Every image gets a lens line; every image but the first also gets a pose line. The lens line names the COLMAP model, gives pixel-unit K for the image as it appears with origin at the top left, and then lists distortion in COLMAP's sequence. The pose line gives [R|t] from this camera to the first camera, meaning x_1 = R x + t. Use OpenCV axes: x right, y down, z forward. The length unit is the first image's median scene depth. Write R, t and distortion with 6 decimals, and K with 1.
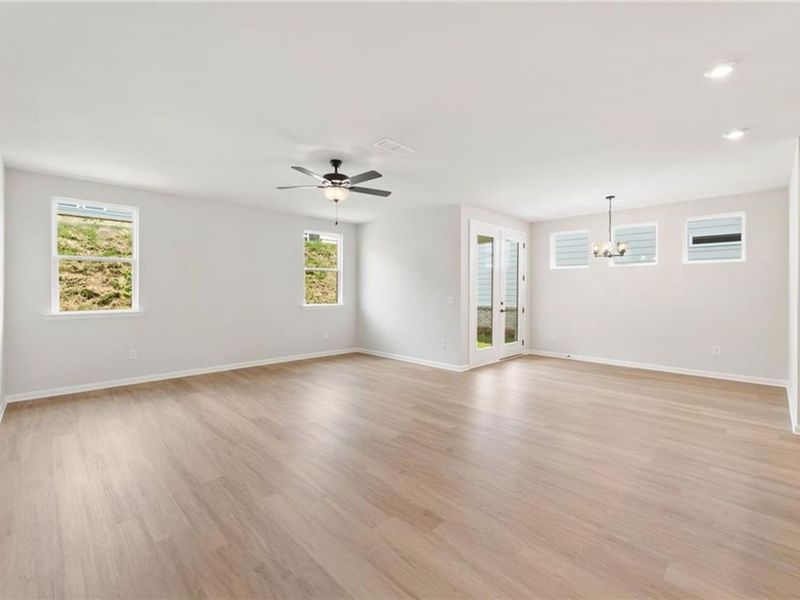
lens RADIAL K [[365.0, 0, 395.9], [0, 365.0, 296.9], [0, 0, 1]] dist [0.000601, -0.000146]
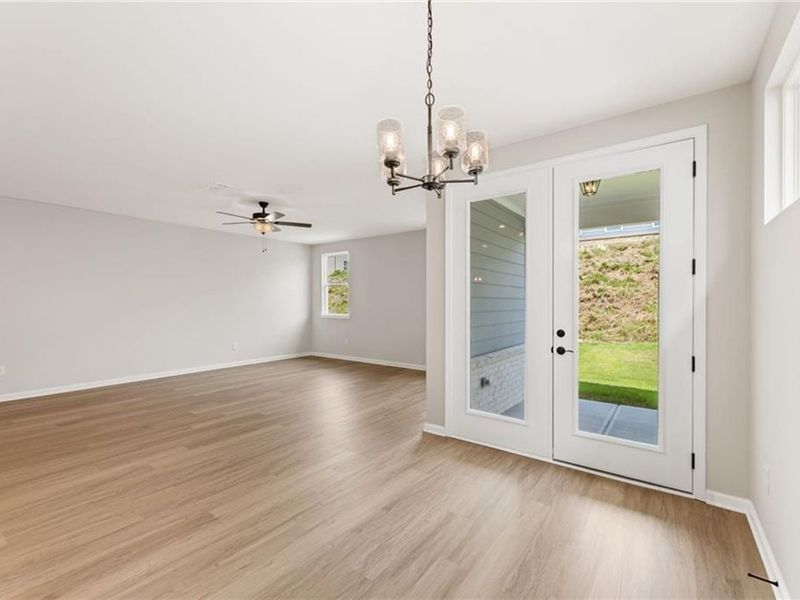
lens RADIAL K [[365.0, 0, 395.9], [0, 365.0, 296.9], [0, 0, 1]] dist [0.000601, -0.000146]
pose [[0.157752, -0.013644, -0.987384, 0.890609], [-0.023196, 0.999577, -0.017519, -0.017746], [0.987206, 0.025667, 0.157369, 0.947022]]
